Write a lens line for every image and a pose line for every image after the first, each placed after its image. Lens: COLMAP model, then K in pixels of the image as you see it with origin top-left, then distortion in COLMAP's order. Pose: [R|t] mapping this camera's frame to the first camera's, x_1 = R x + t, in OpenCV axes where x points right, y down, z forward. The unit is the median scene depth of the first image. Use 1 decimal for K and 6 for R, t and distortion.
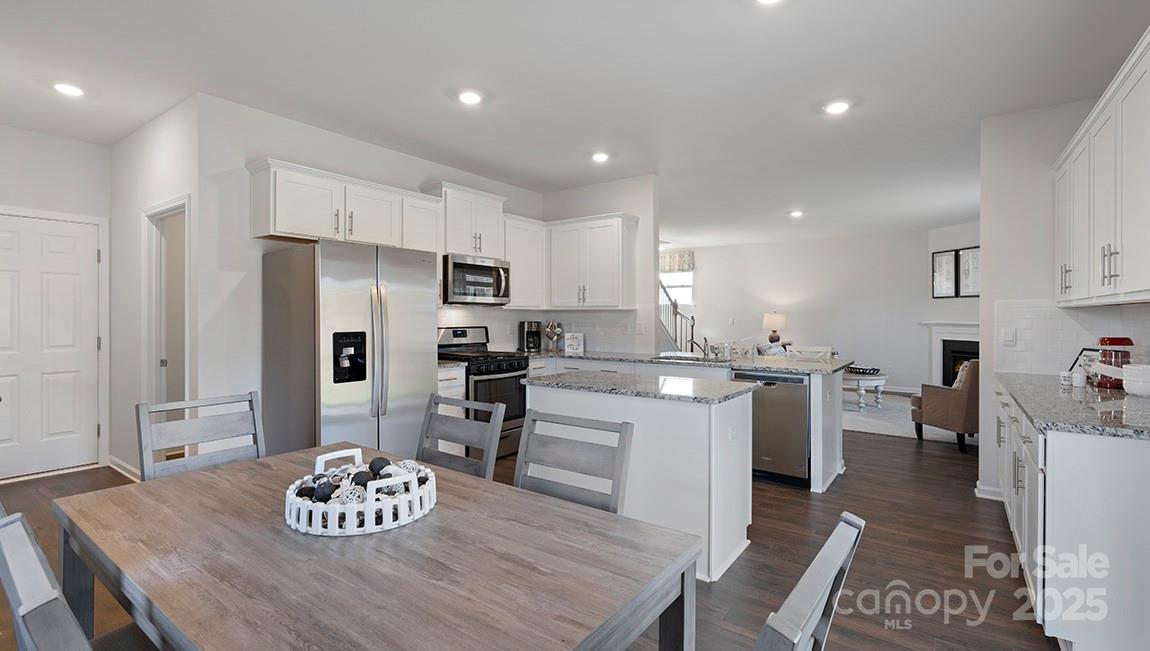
lens RADIAL K [[527.0, 0, 576.5], [0, 527.0, 321.5], [0, 0, 1]] dist [0.001090, 0.000258]
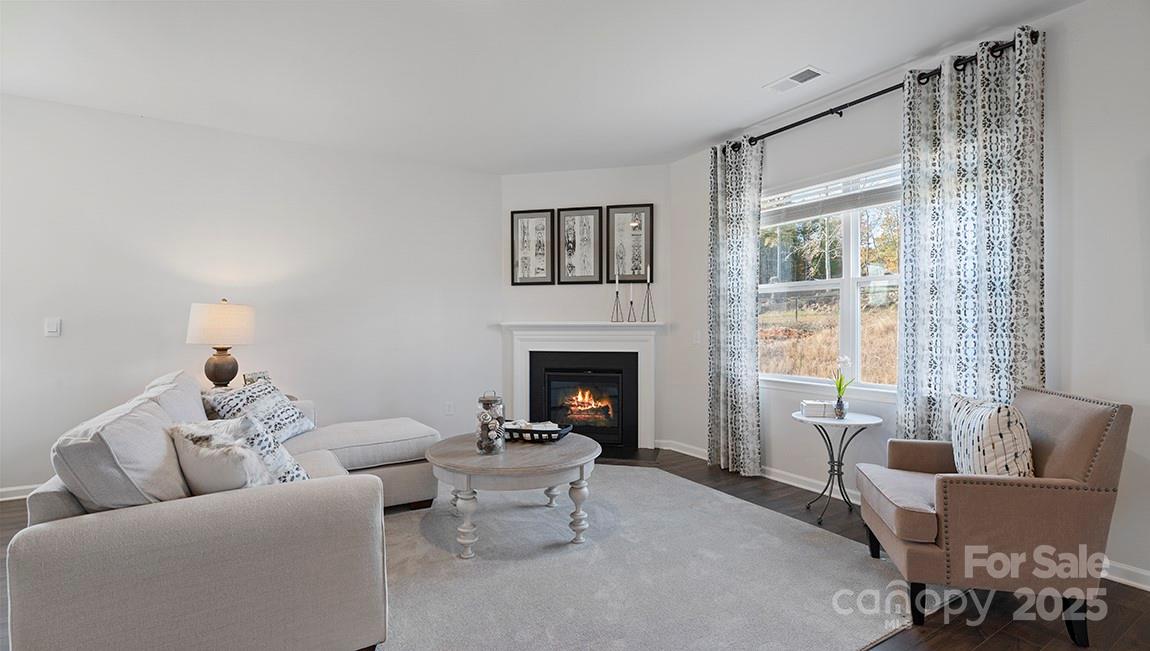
lens RADIAL K [[527.0, 0, 577.2], [0, 527.0, 322.6], [0, 0, 1]] dist [0.001090, 0.000258]
pose [[0.386238, -0.000313, 0.922399, 0.136269], [0.011904, 0.999918, -0.004645, 0.004037], [-0.922322, 0.012774, 0.386211, 0.692245]]
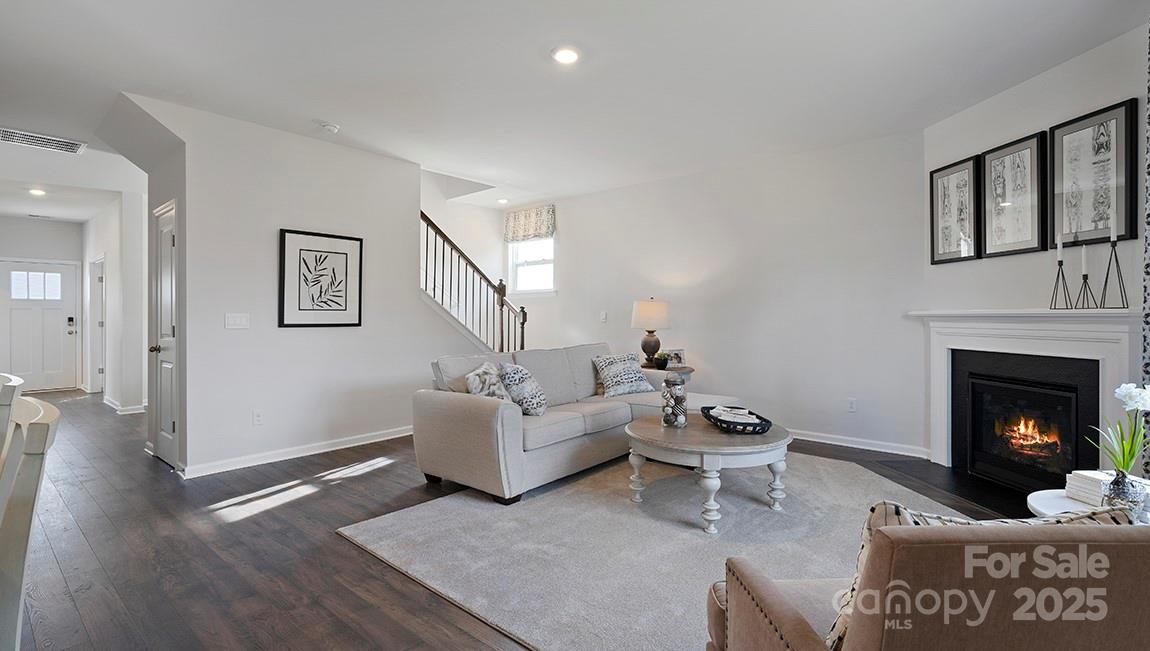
lens RADIAL K [[527.0, 0, 570.1], [0, 527.0, 321.0], [0, 0, 1]] dist [0.001090, 0.000258]
pose [[0.996044, -0.004962, -0.088719, 0.384390], [0.004919, 0.999988, -0.000698, 0.007586], [0.088721, 0.000259, 0.996056, 0.482253]]
